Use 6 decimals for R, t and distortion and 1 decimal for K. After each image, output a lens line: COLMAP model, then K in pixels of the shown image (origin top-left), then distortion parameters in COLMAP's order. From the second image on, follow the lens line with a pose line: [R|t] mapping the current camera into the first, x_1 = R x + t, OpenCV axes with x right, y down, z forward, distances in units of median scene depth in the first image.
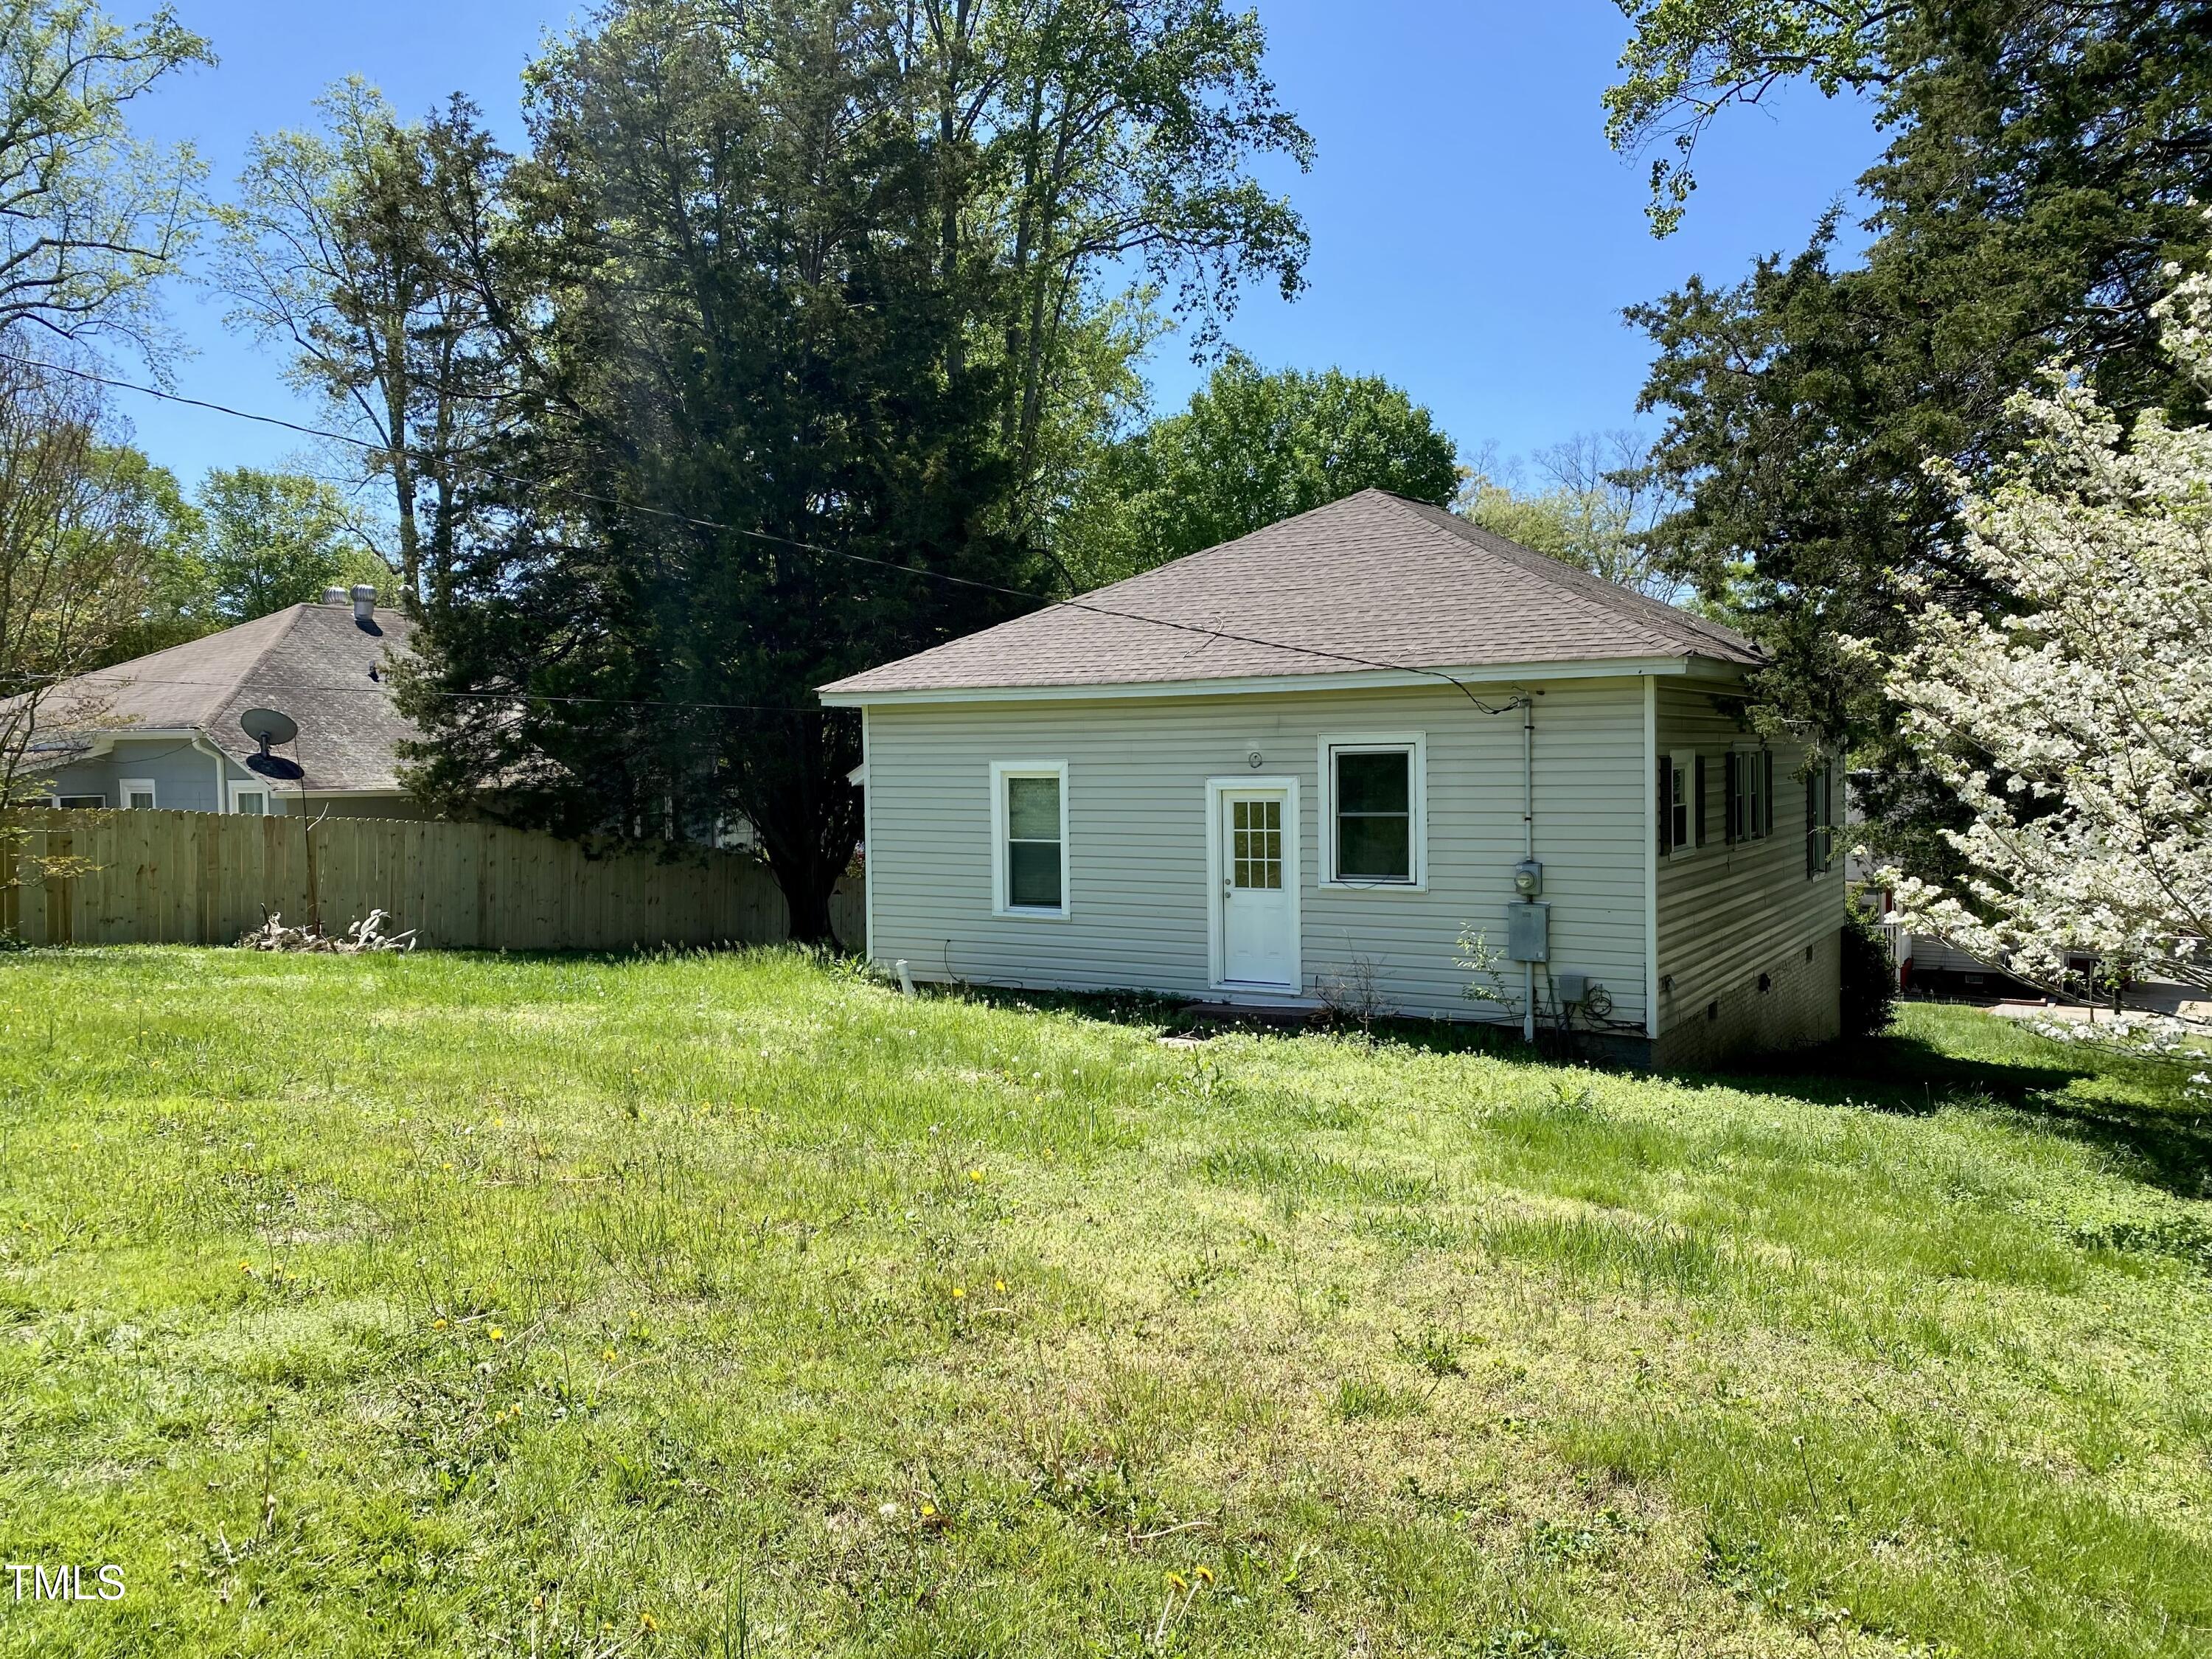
lens RADIAL K [[1677.8, 0, 1106.7], [0, 1677.8, 837.2], [0, 0, 1]] dist [0.015088, 0.000690]
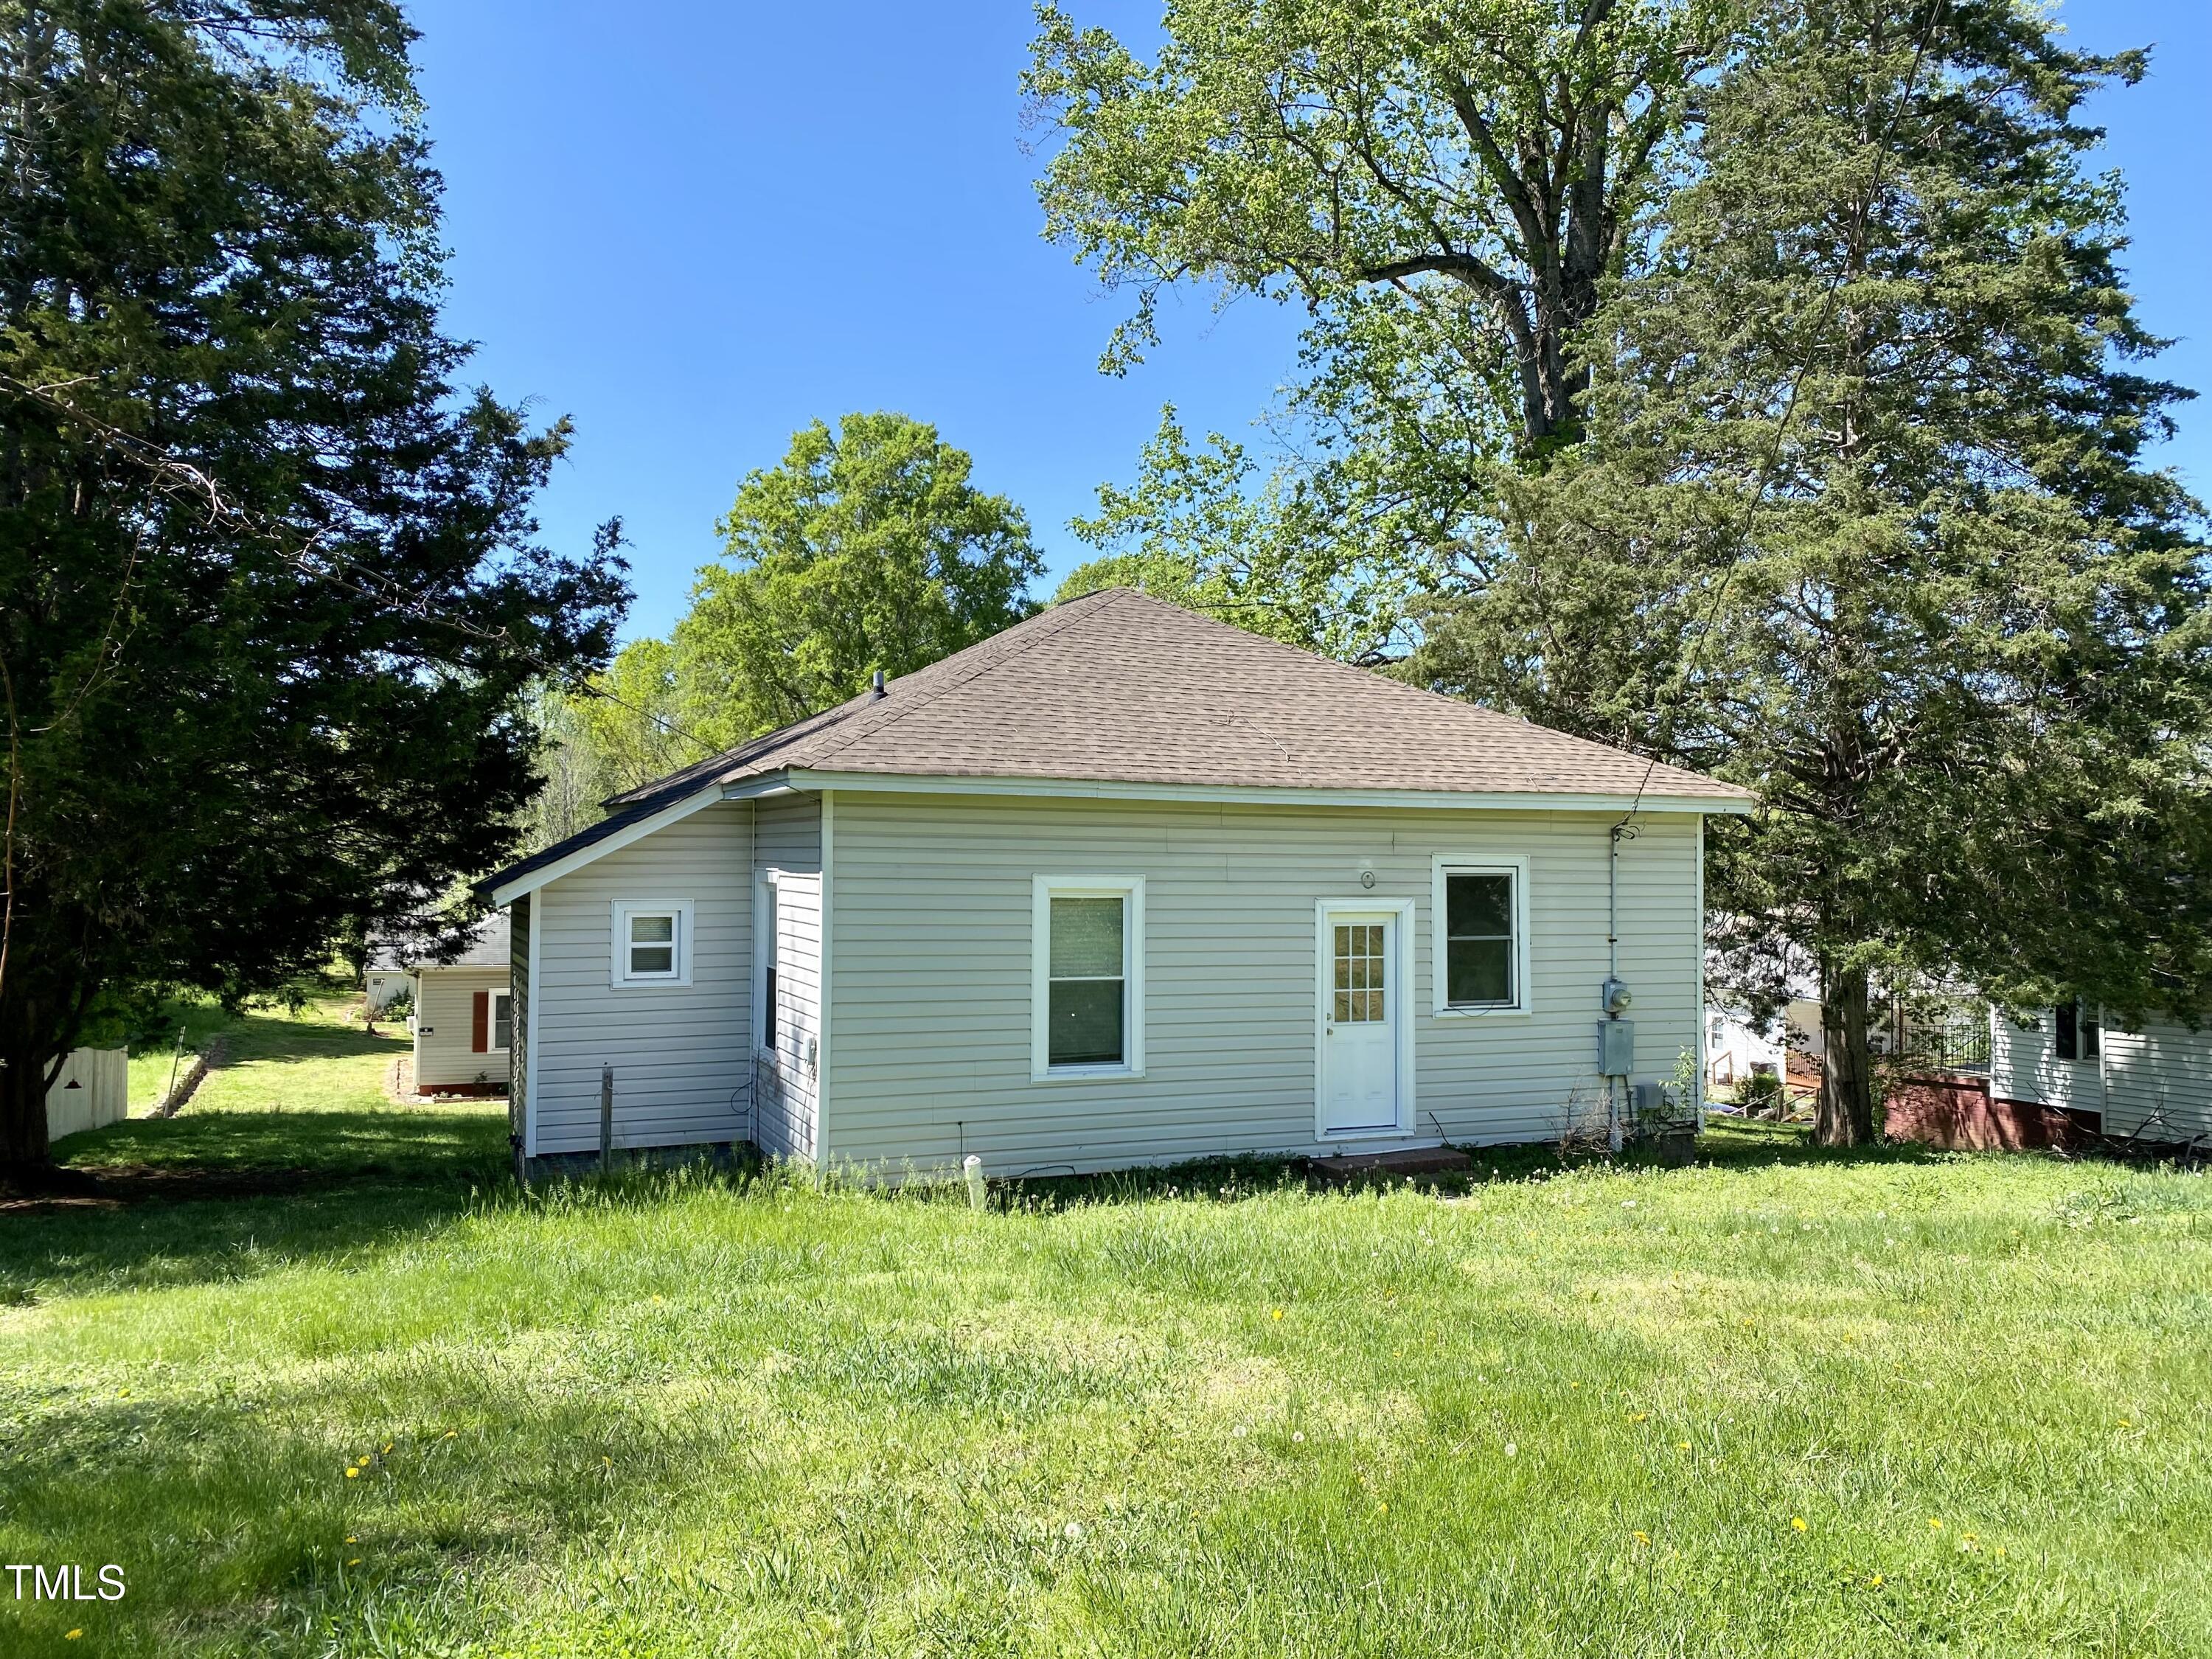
lens RADIAL K [[1677.8, 0, 1106.3], [0, 1677.8, 817.1], [0, 0, 1]] dist [0.015088, 0.000690]
pose [[0.568861, 0.038518, 0.821531, -0.744823], [0.017220, 0.998126, -0.058721, -0.029375], [-0.822253, 0.047551, 0.567132, 0.605736]]
